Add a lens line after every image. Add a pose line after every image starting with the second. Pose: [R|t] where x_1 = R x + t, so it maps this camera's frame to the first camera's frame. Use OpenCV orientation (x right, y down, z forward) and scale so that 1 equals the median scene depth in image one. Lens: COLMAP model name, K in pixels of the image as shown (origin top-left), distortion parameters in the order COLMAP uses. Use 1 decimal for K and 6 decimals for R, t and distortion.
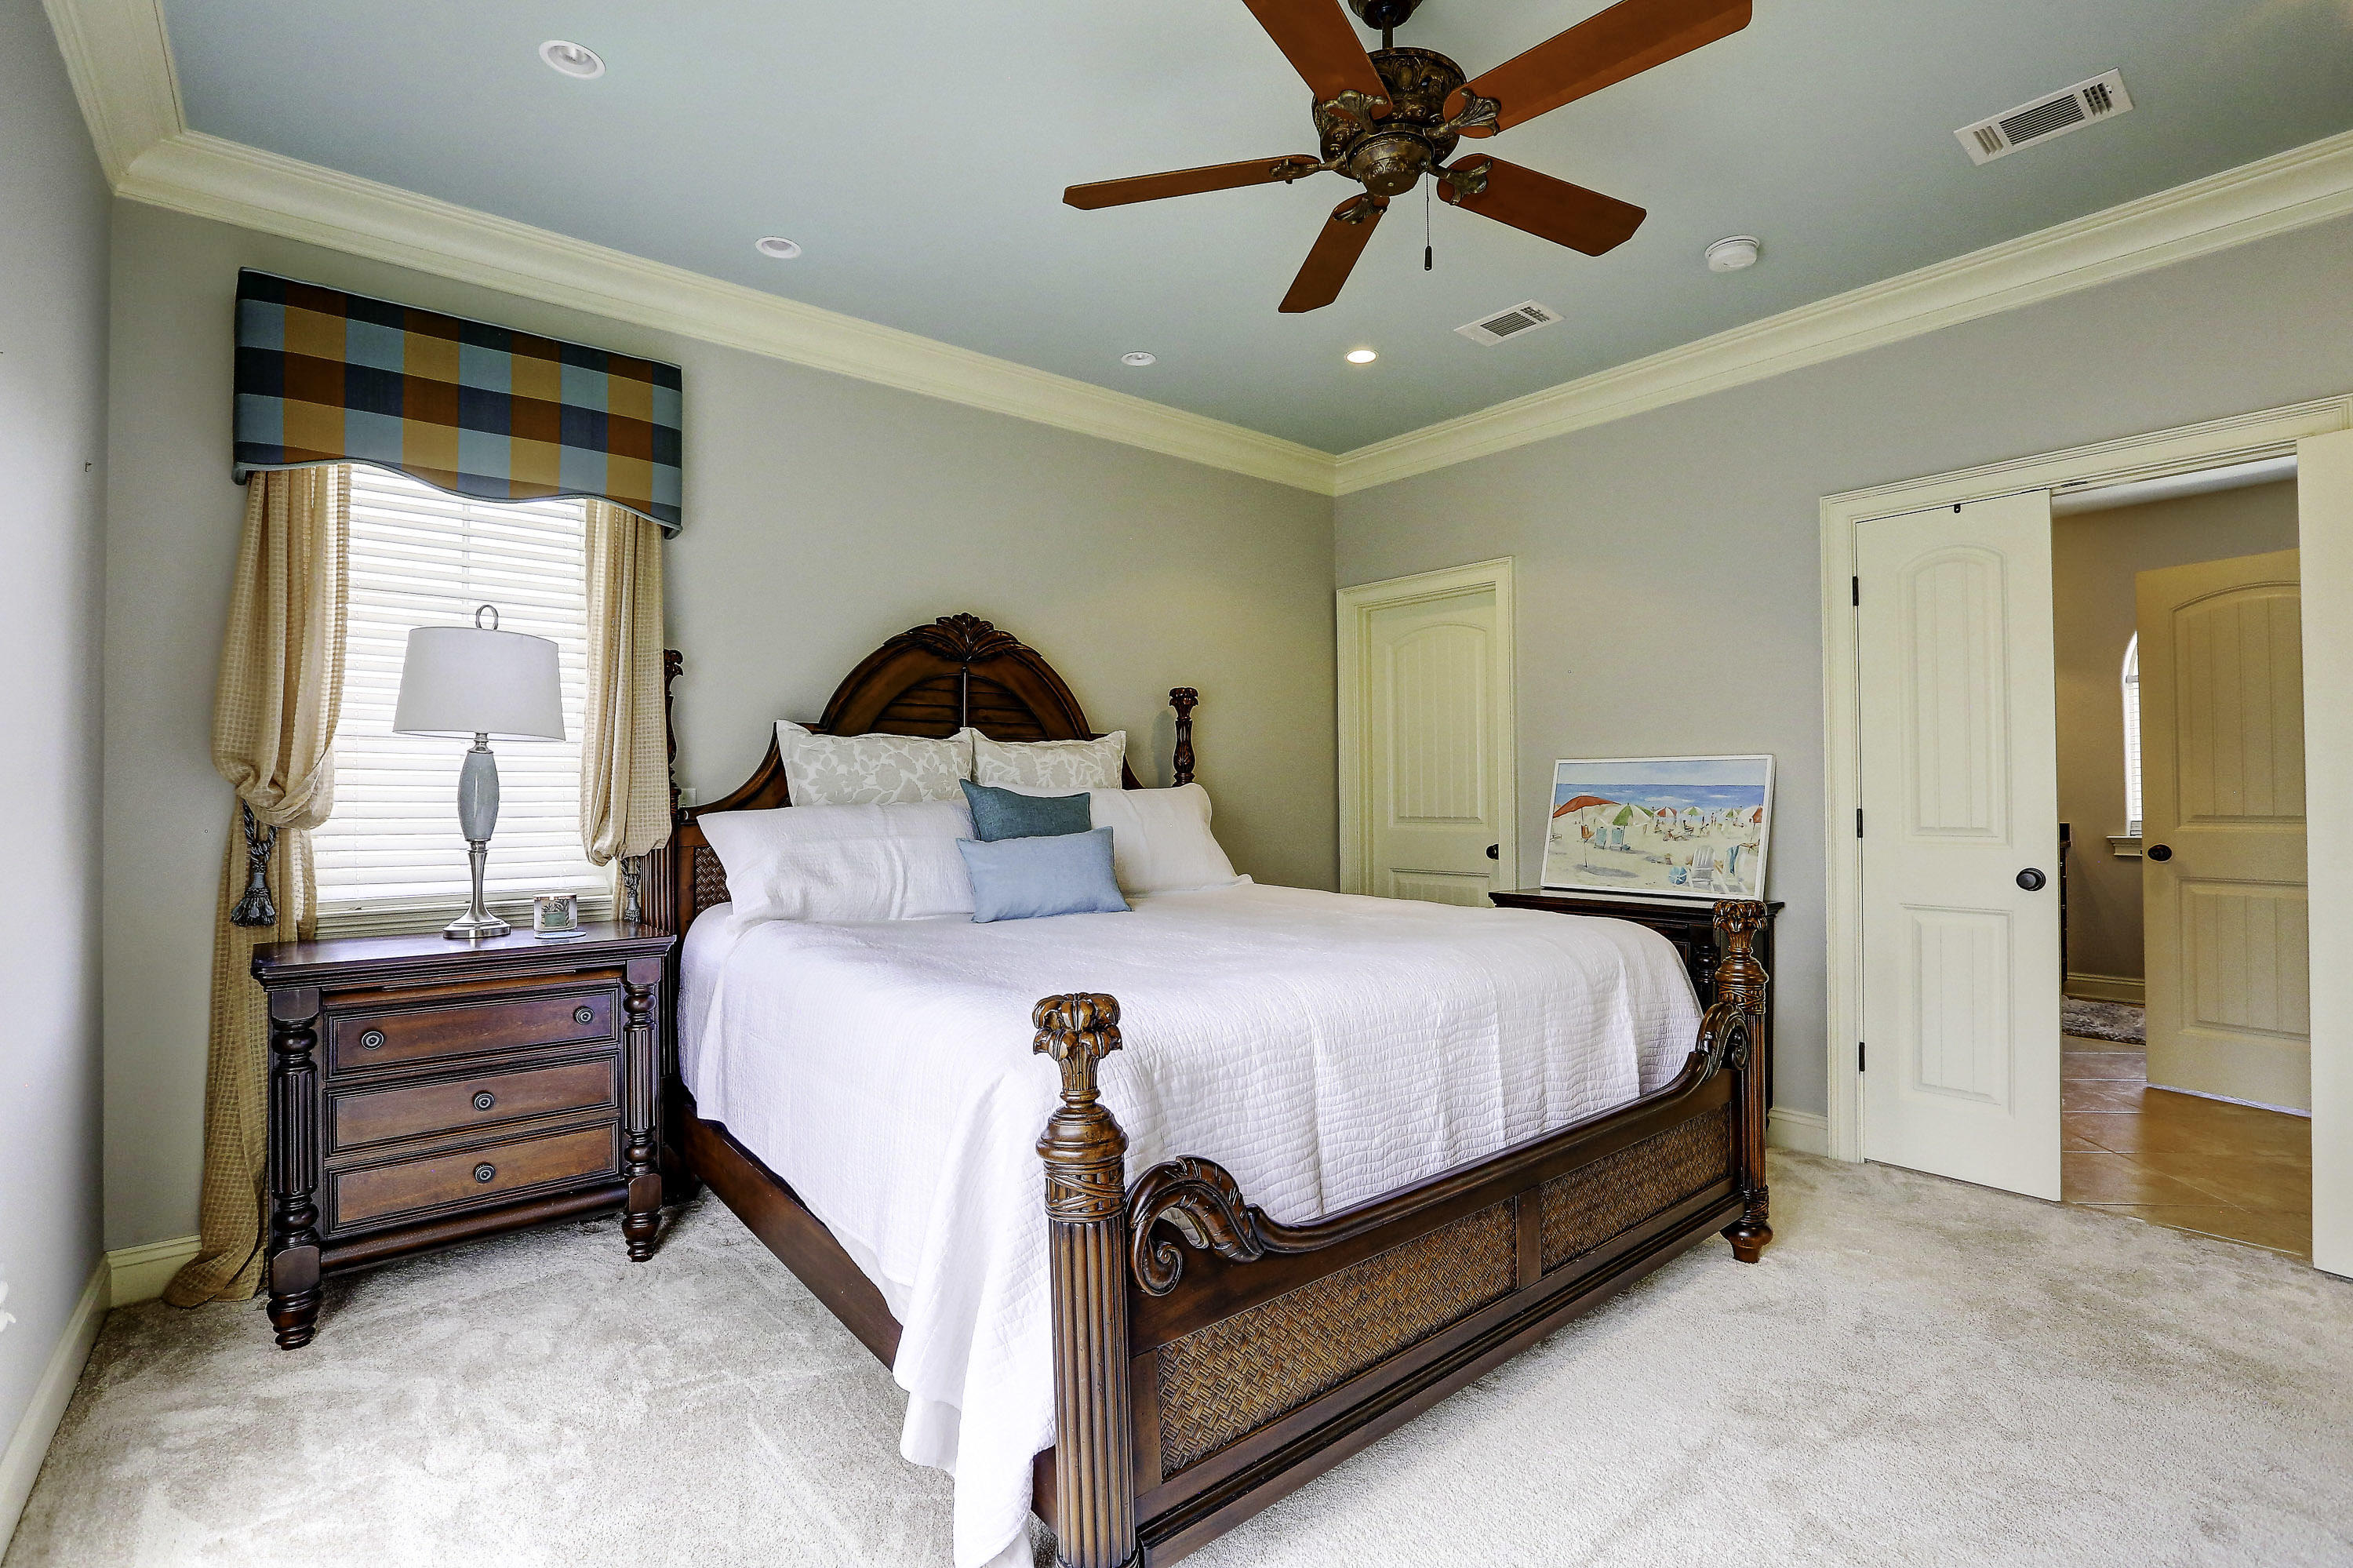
lens RADIAL K [[1074.8, 0, 1176.5], [0, 1074.8, 784.0], [0, 0, 1]] dist [-0.069316, 0.028861]
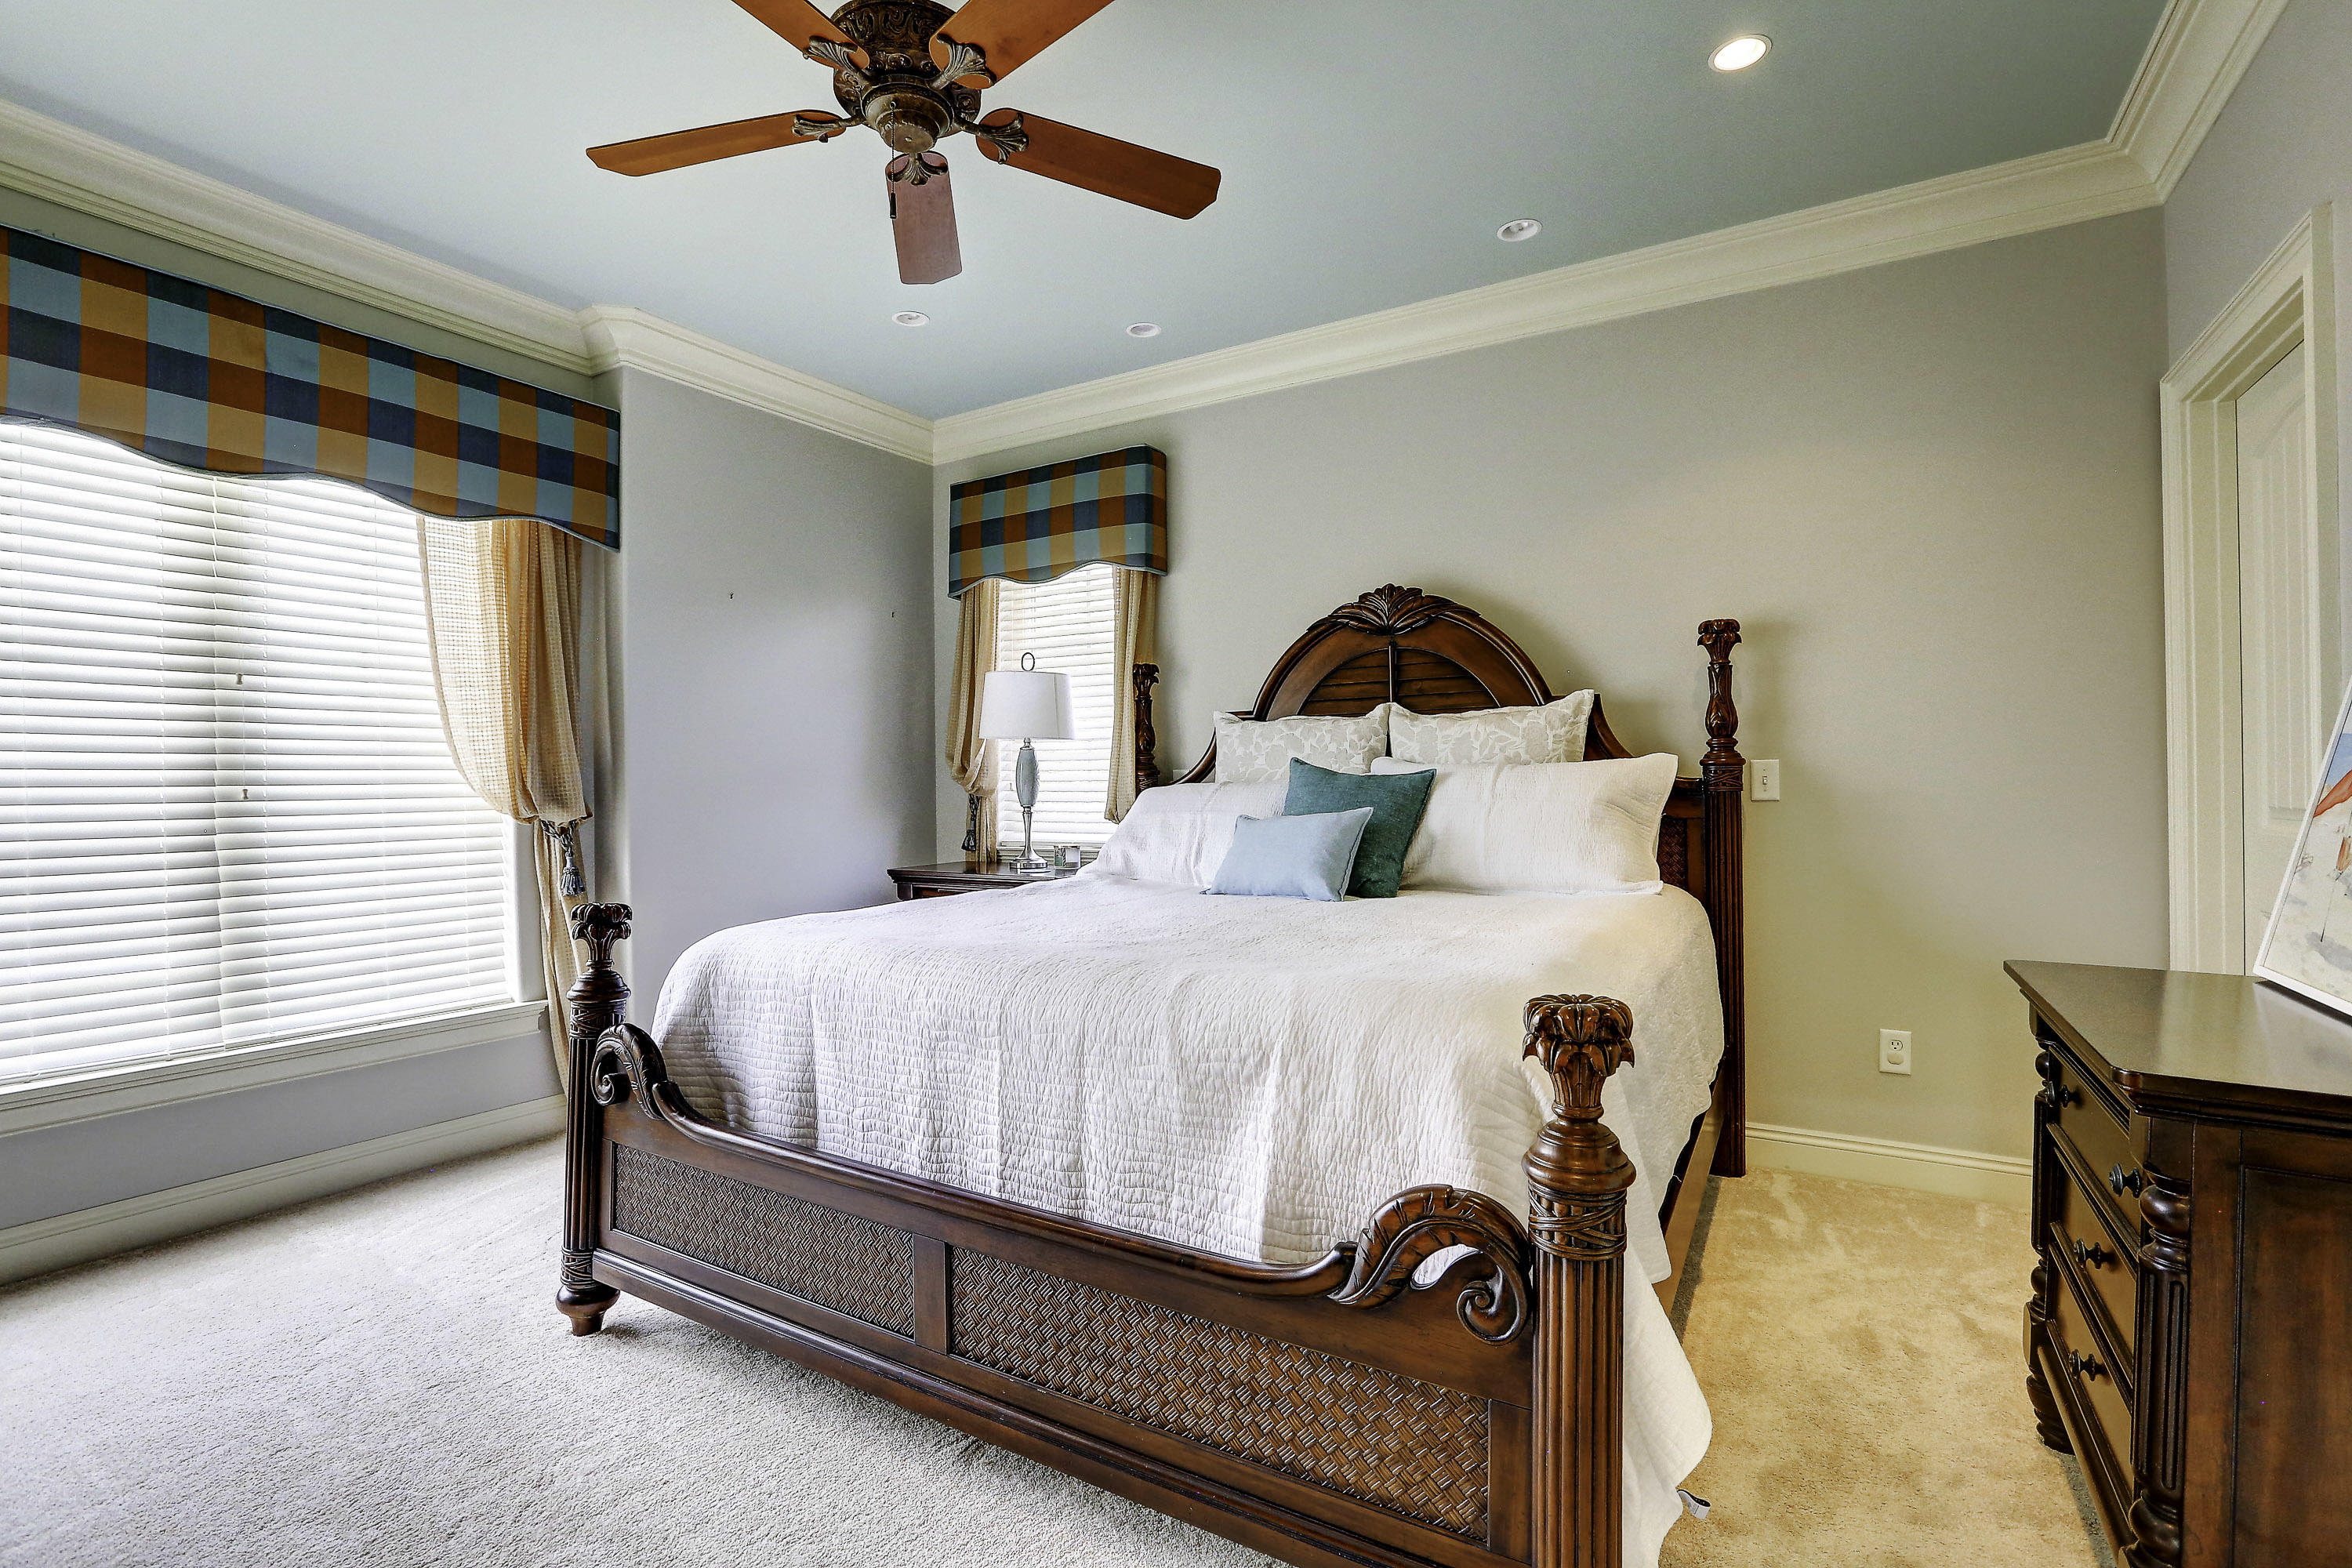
lens RADIAL K [[1074.3, 0, 1176.0], [0, 1074.3, 784.0], [0, 0, 1]] dist [-0.069316, 0.028861]
pose [[0.332571, 0.002160, -0.943076, 0.828520], [0.020249, 0.999750, 0.009431, 0.009473], [0.942861, -0.022233, 0.332445, 0.628431]]
